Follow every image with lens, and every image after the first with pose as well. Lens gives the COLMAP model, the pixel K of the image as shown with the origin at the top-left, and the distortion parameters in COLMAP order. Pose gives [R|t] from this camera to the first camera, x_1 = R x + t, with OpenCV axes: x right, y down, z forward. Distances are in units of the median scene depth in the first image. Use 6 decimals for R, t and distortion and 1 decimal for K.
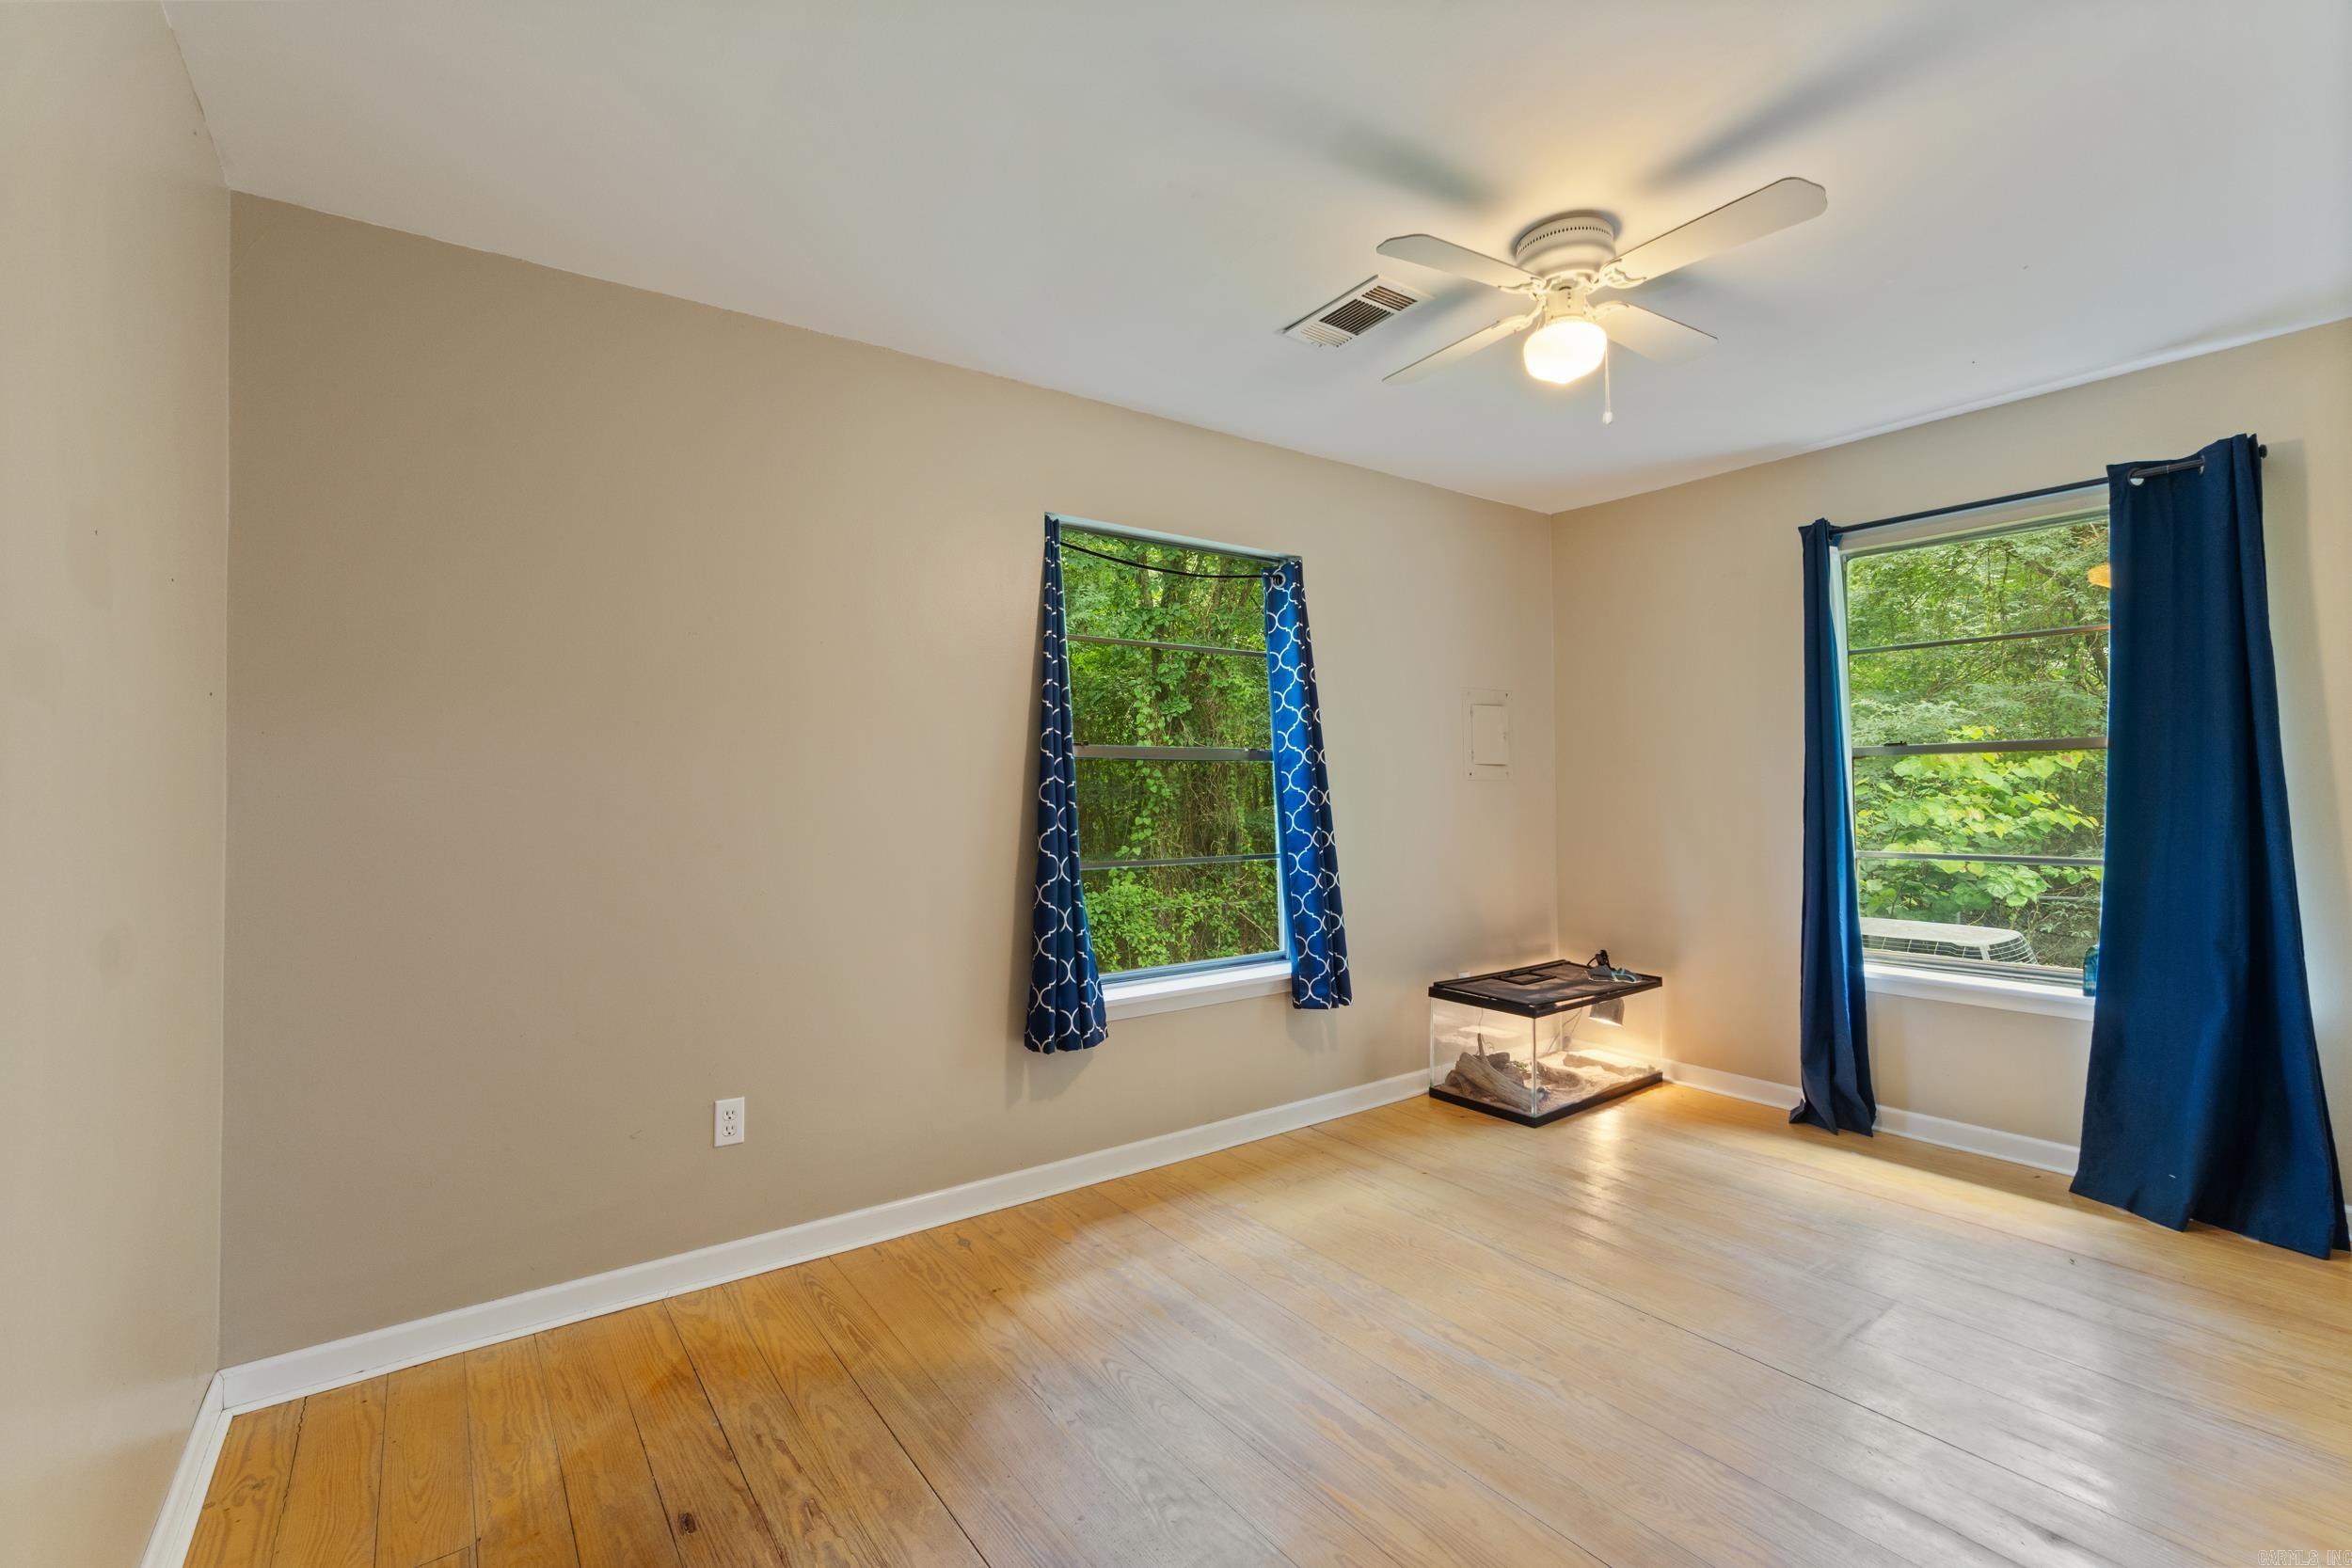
lens RADIAL K [[1022.8, 0, 1168.1], [0, 1022.8, 777.2], [0, 0, 1]] dist [-0.006639, 0.002234]
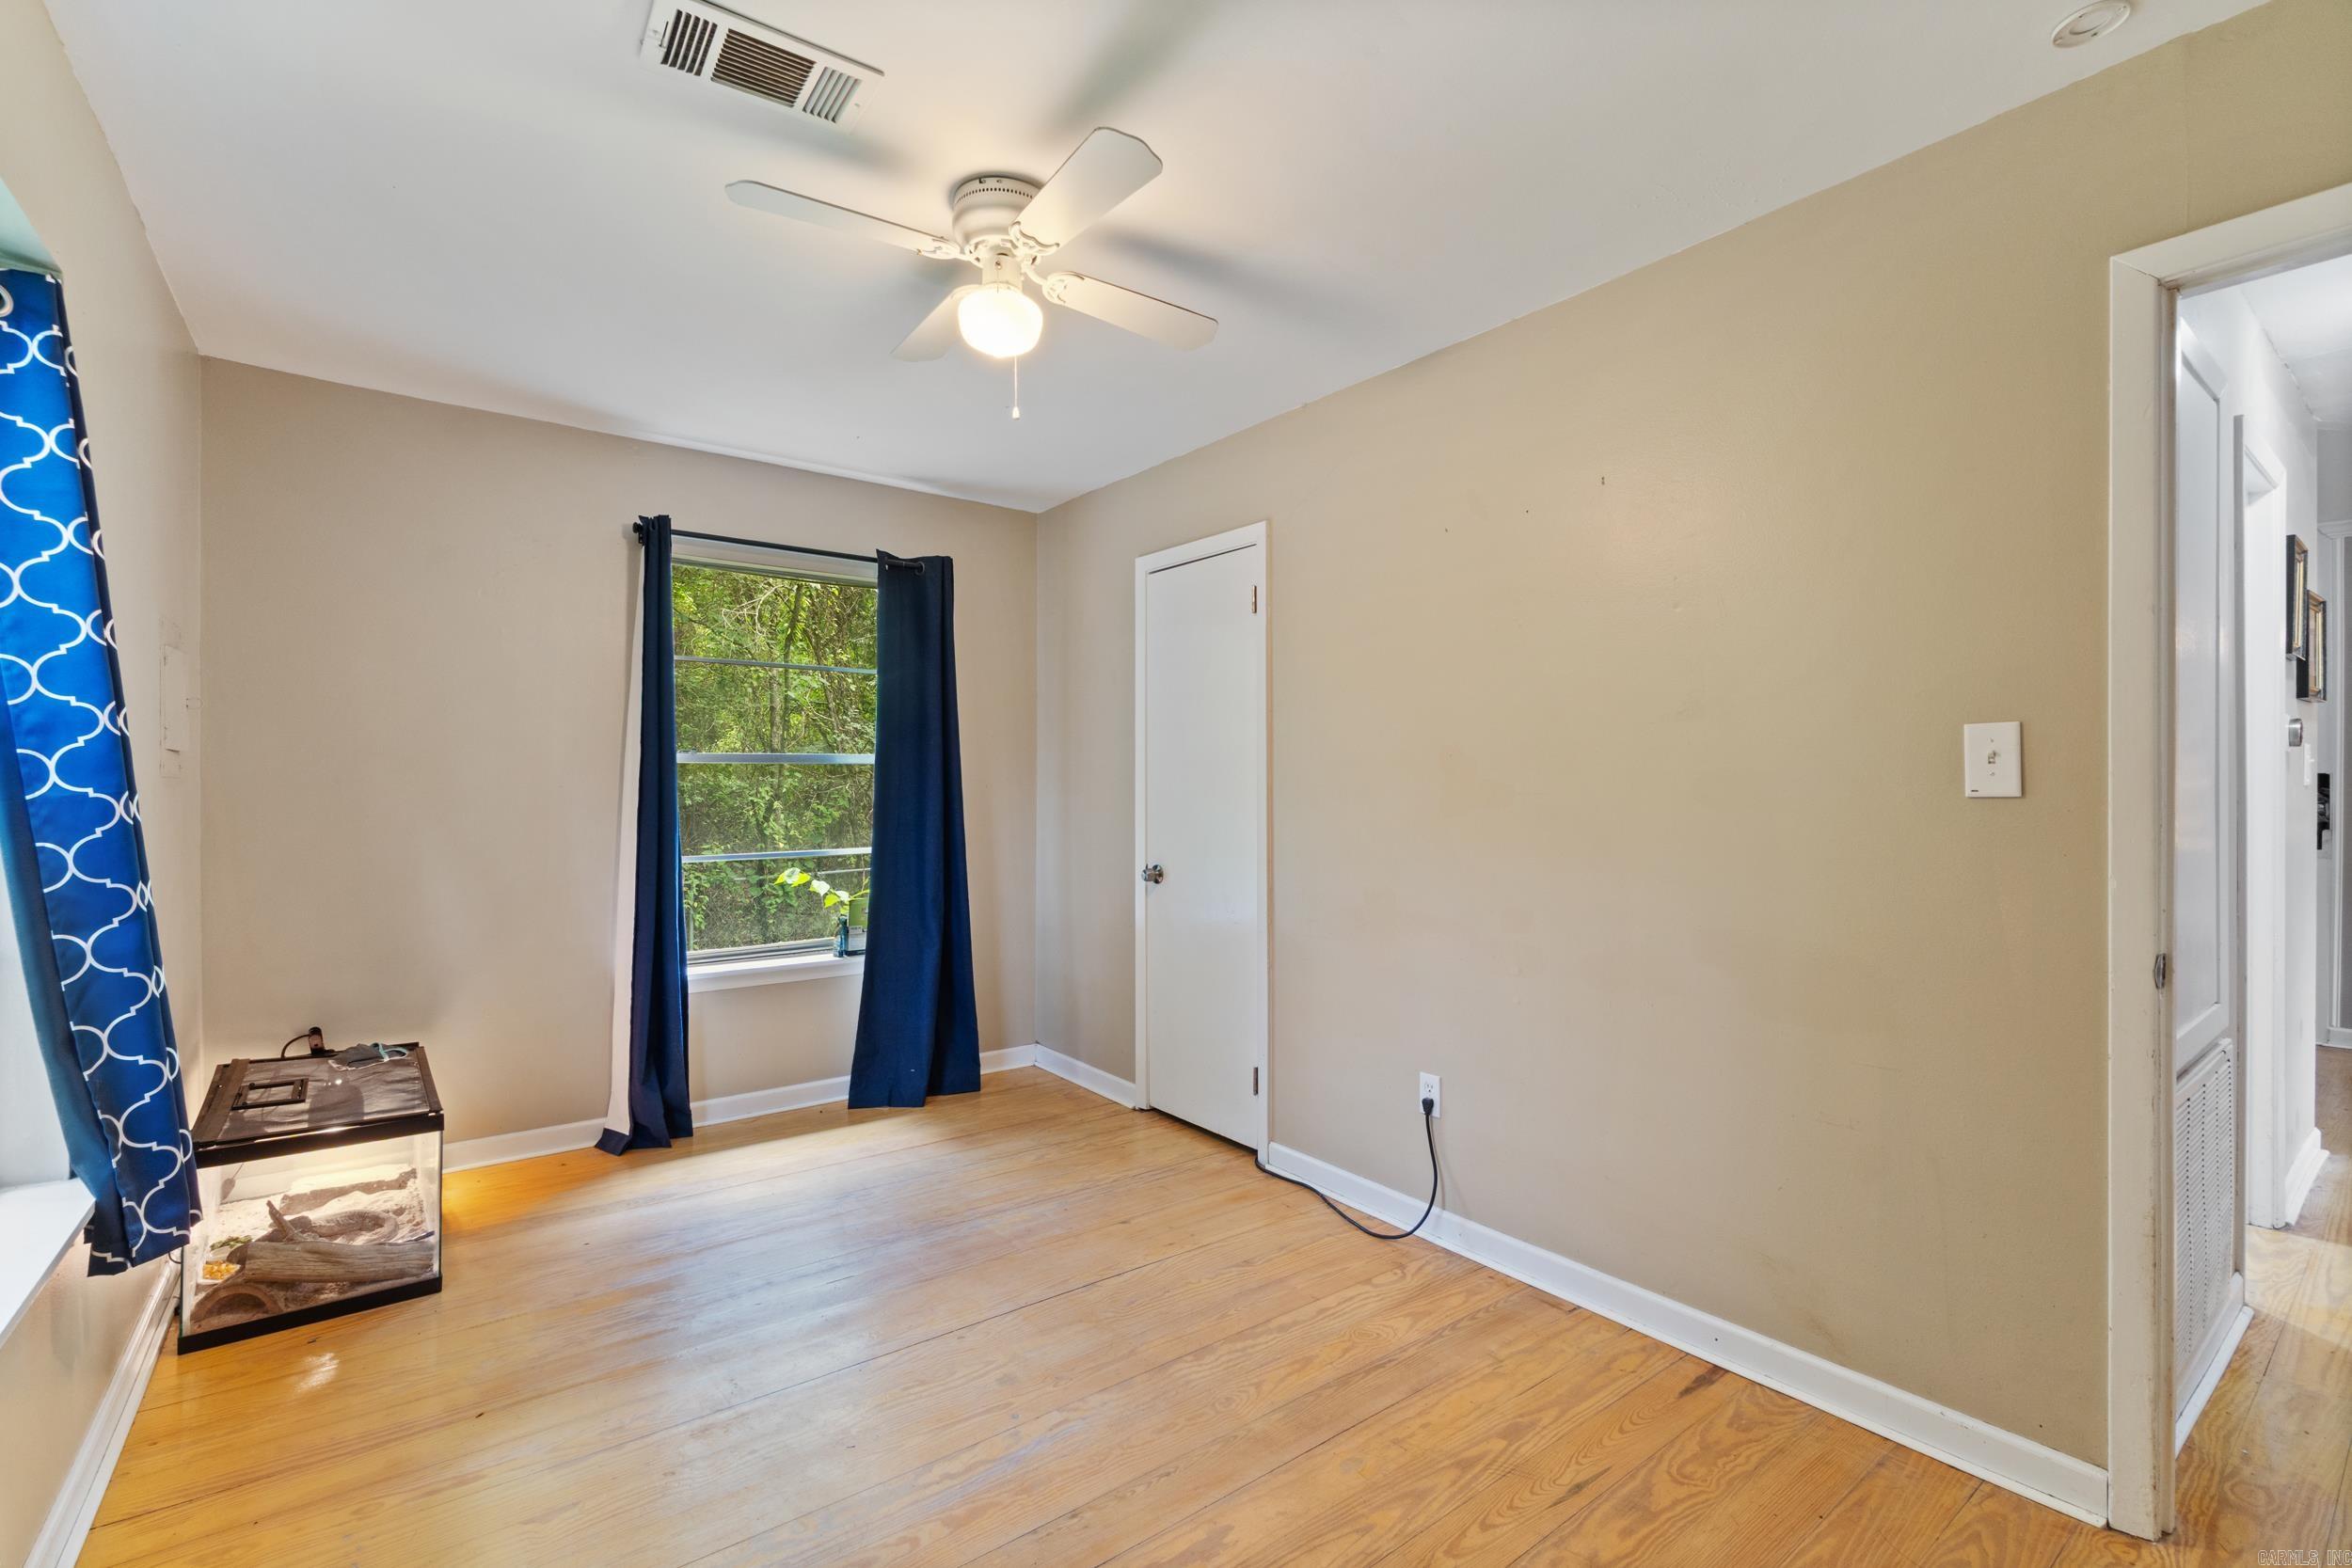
lens RADIAL K [[1022.8, 0, 1166.5], [0, 1022.8, 789.3], [0, 0, 1]] dist [-0.006639, 0.002234]
pose [[-0.028757, 0.007925, 0.999555, -0.398882], [-0.013872, 0.999869, -0.008326, 0.009686], [-0.999490, -0.014105, -0.028643, 0.640052]]
